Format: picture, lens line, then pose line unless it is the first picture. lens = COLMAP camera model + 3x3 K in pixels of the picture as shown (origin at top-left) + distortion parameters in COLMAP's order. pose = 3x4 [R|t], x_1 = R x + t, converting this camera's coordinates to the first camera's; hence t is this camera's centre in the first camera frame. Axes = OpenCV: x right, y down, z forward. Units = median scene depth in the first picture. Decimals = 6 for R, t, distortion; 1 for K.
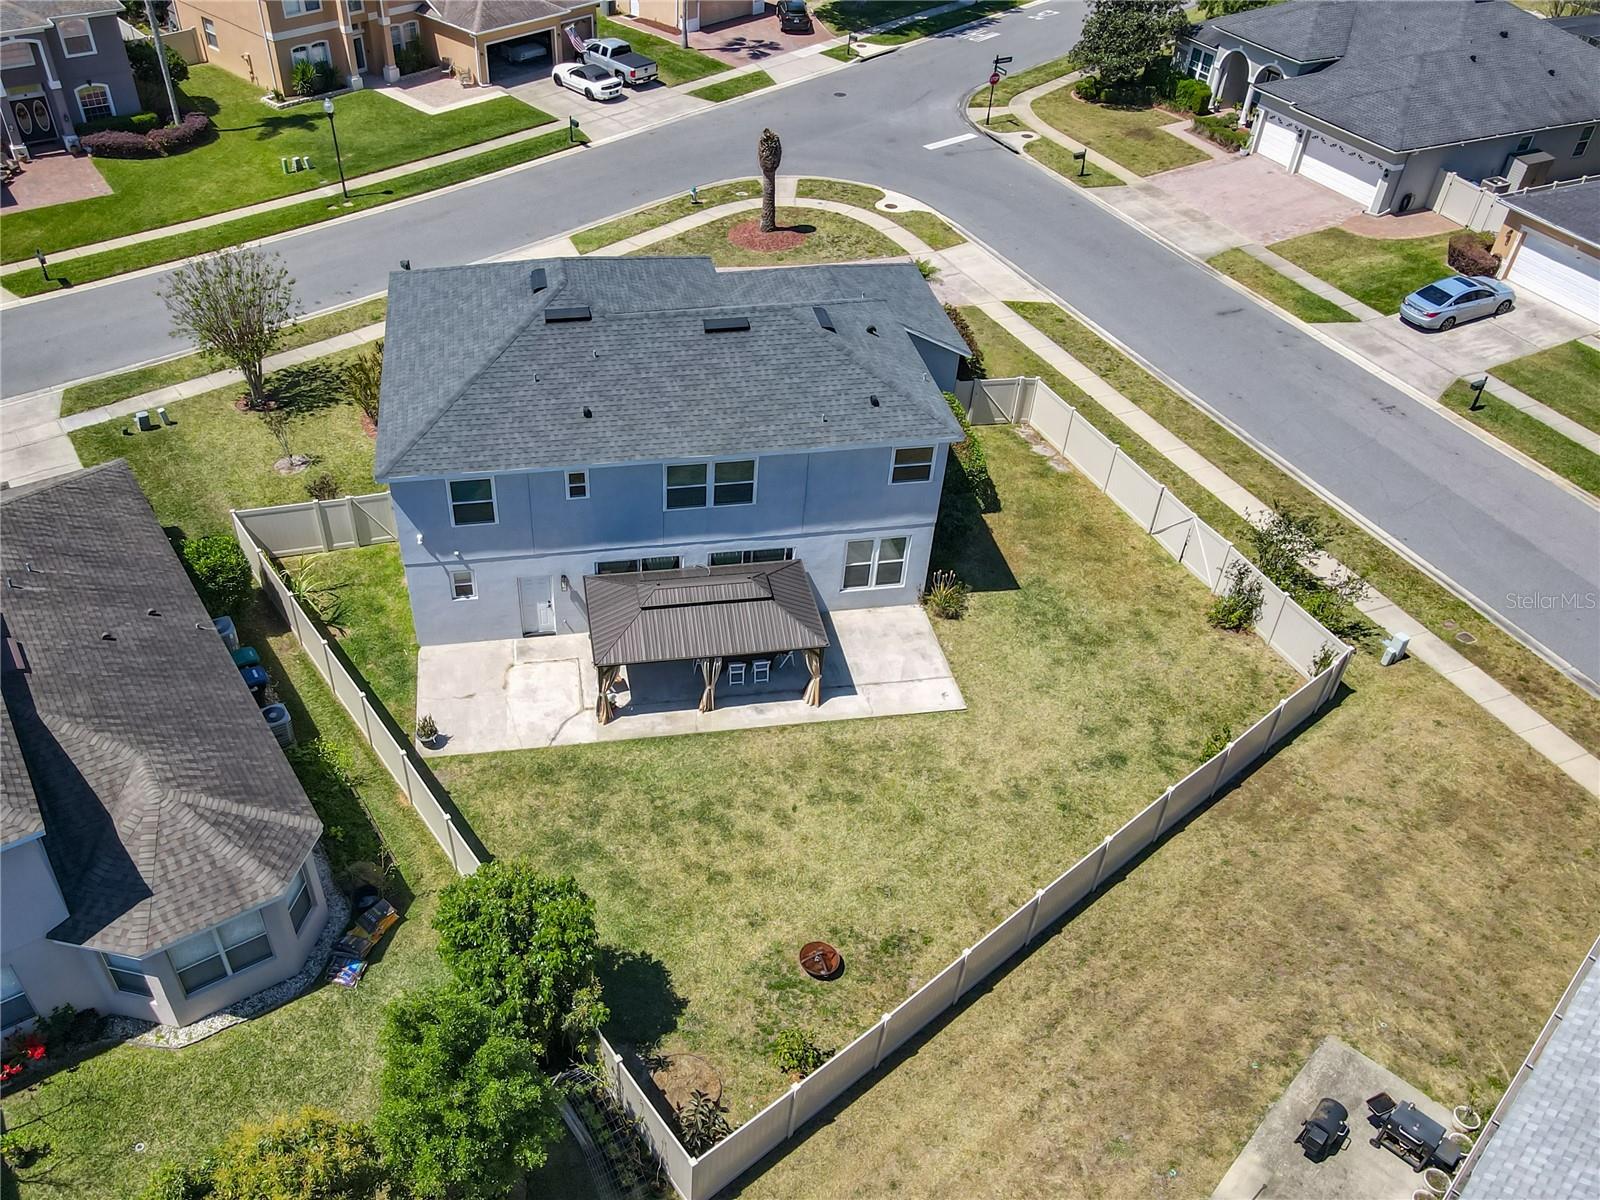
lens RADIAL K [[1259.7, 0, 678.8], [0, 1259.7, 641.6], [0, 0, 1]] dist [0.002405, 0.010078]
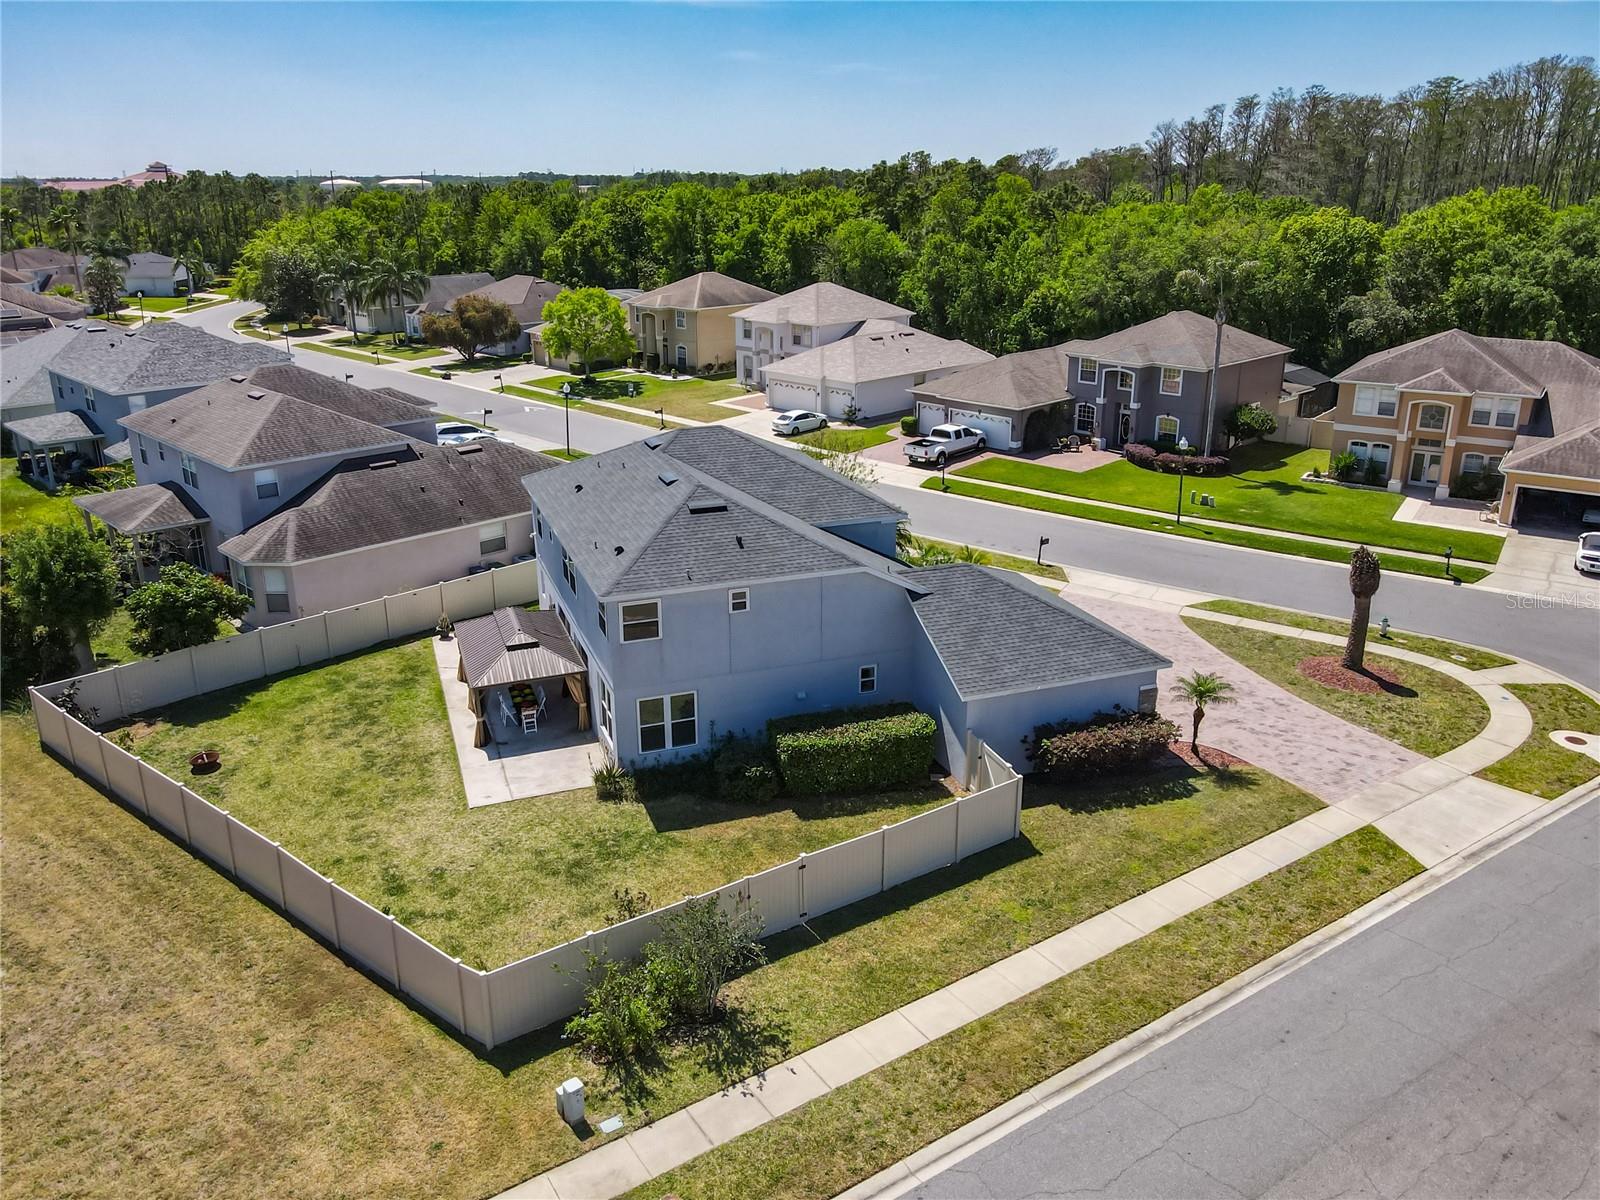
lens RADIAL K [[1203.6, 0, 791.7], [0, 1203.6, 556.0], [0, 0, 1]] dist [-0.025684, 0.051326]
pose [[0.214323, 0.285889, -0.933988, 1.195993], [-0.636477, 0.766204, 0.088479, -0.381674], [0.740920, 0.575498, 0.346177, 0.734717]]
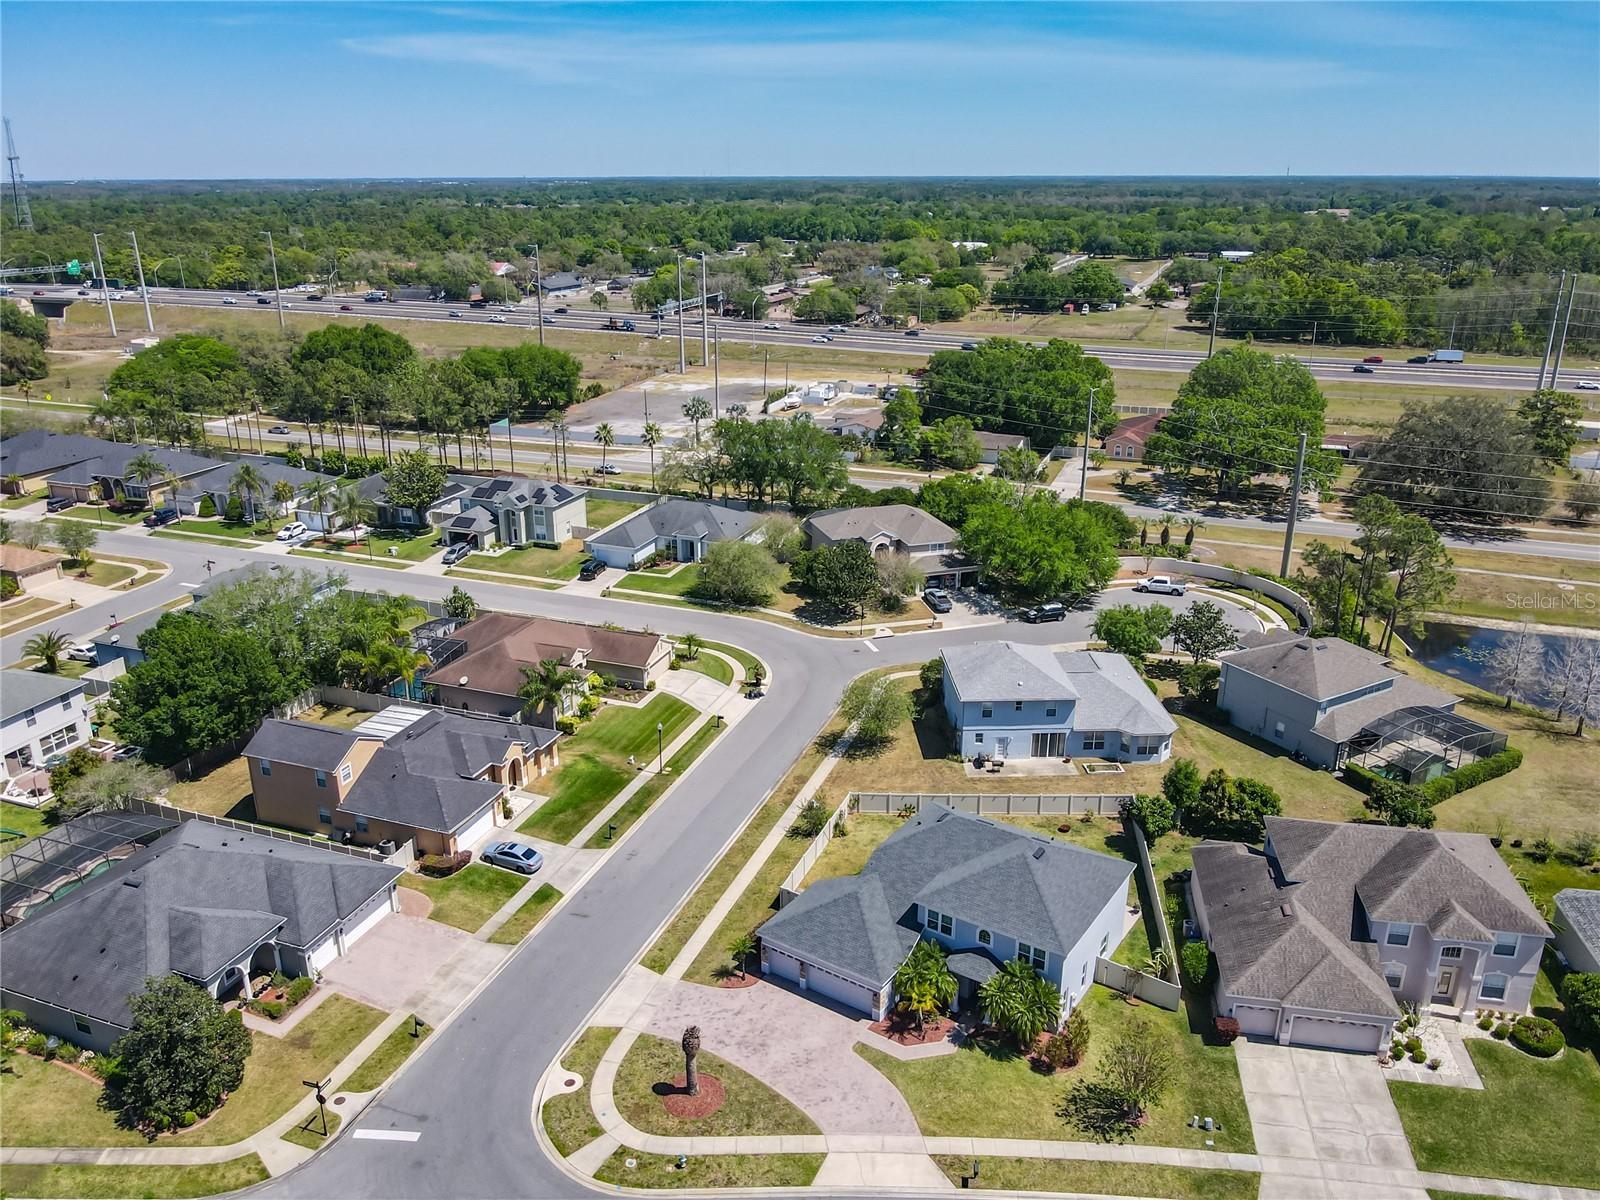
lens RADIAL K [[1209.4, 0, 786.7], [0, 1209.4, 596.9], [0, 0, 1]] dist [-0.011175, -0.004495]
pose [[-0.741950, -0.229057, 0.630113, -1.102634], [0.438189, 0.545656, 0.714318, -2.427821], [-0.507444, 0.806097, -0.304479, 1.591280]]
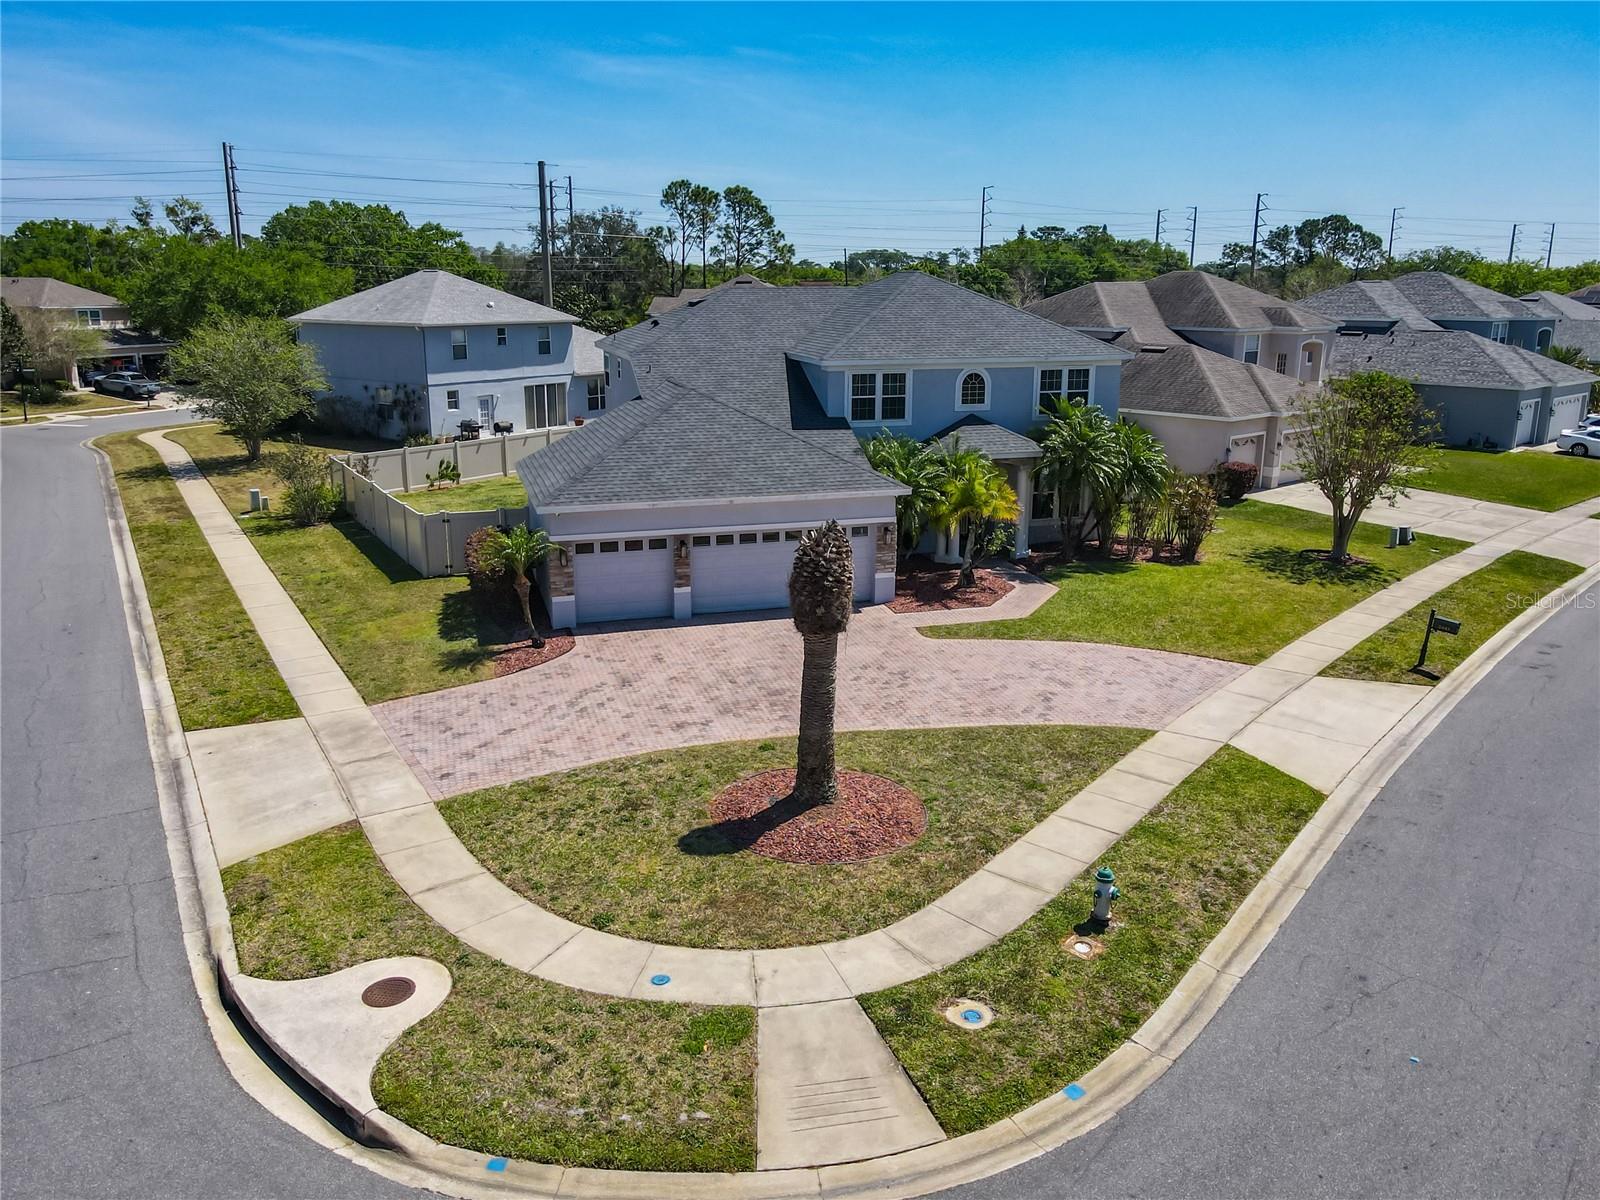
lens RADIAL K [[1190.5, 0, 800.0], [0, 1190.5, 600.0], [0, 0, 1]] dist [-0.001809, 0.005678]
pose [[-0.986441, 0.034378, -0.160476, 0.220790], [-0.113928, 0.560380, 0.820362, -1.102267], [0.118130, 0.827522, -0.548865, 1.968434]]
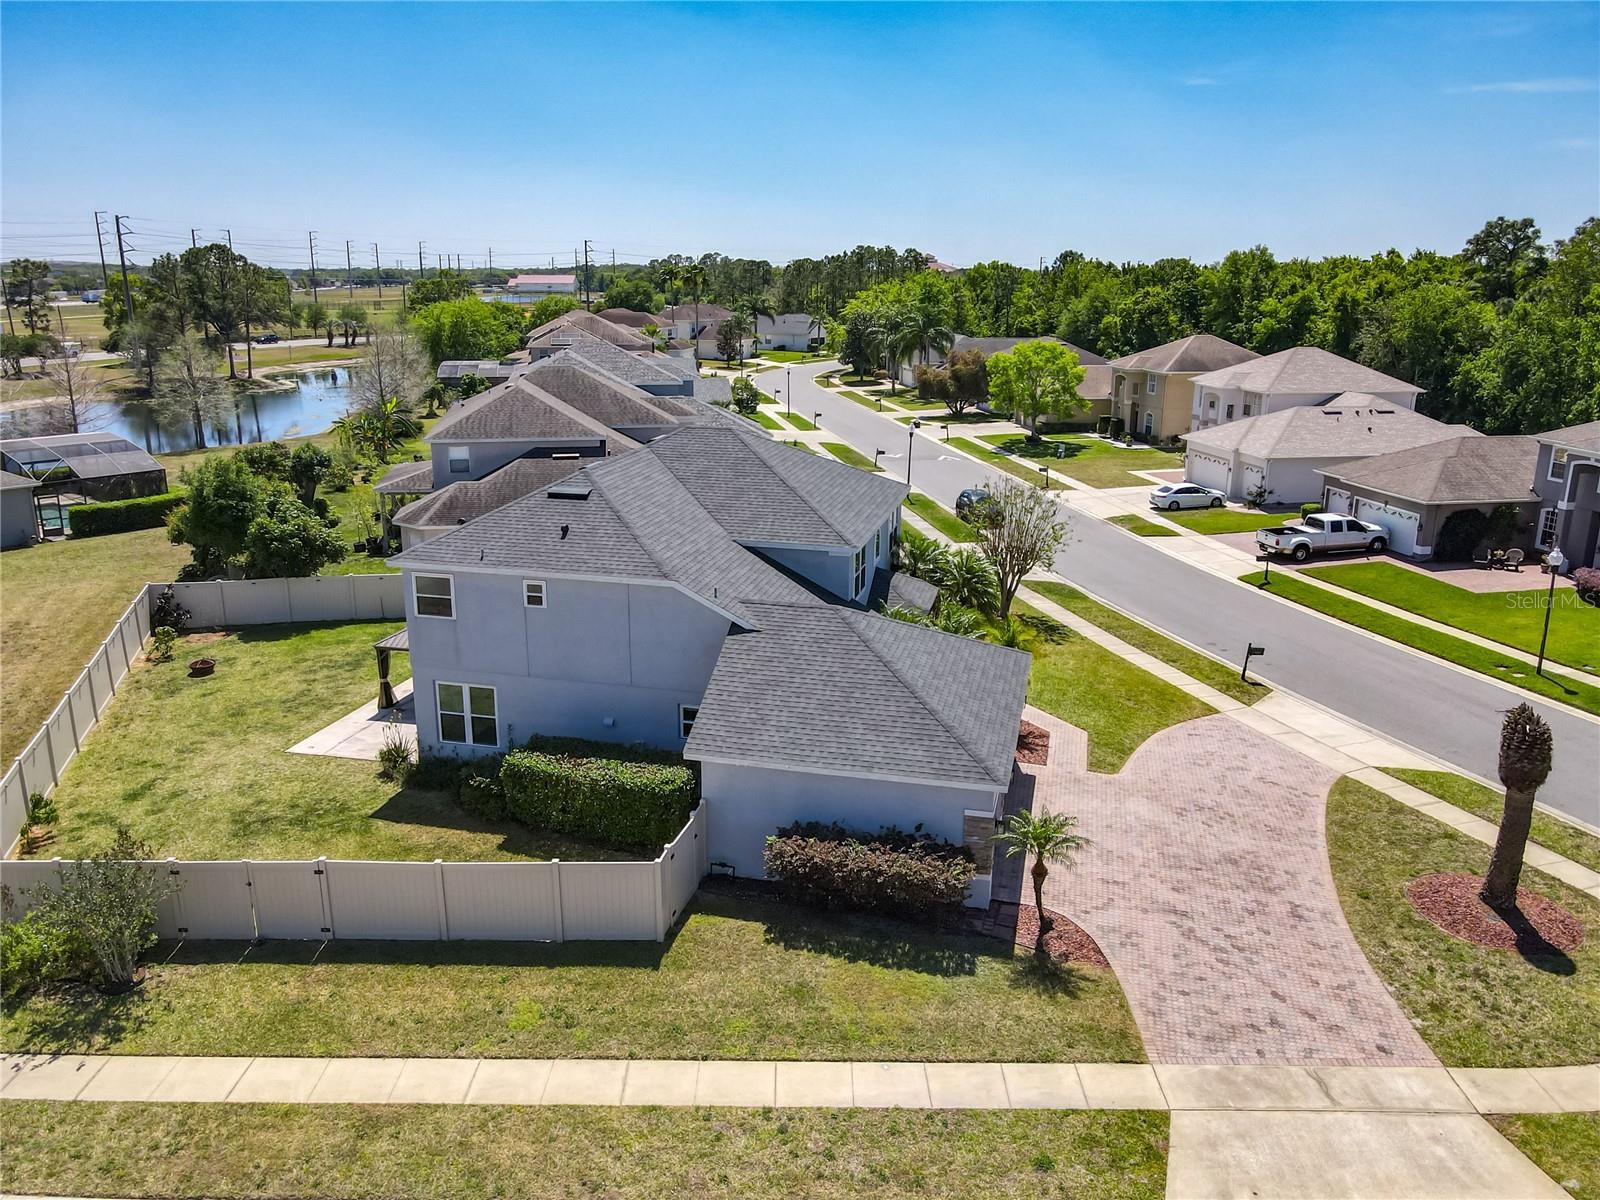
lens RADIAL K [[1190.5, 0, 800.0], [0, 1190.5, 600.0], [0, 0, 1]] dist [-0.001809, 0.005678]
pose [[-0.362248, 0.237533, -0.901307, 0.970165], [-0.618977, 0.661671, 0.423154, -0.748825], [0.696882, 0.711175, -0.092661, 1.326893]]
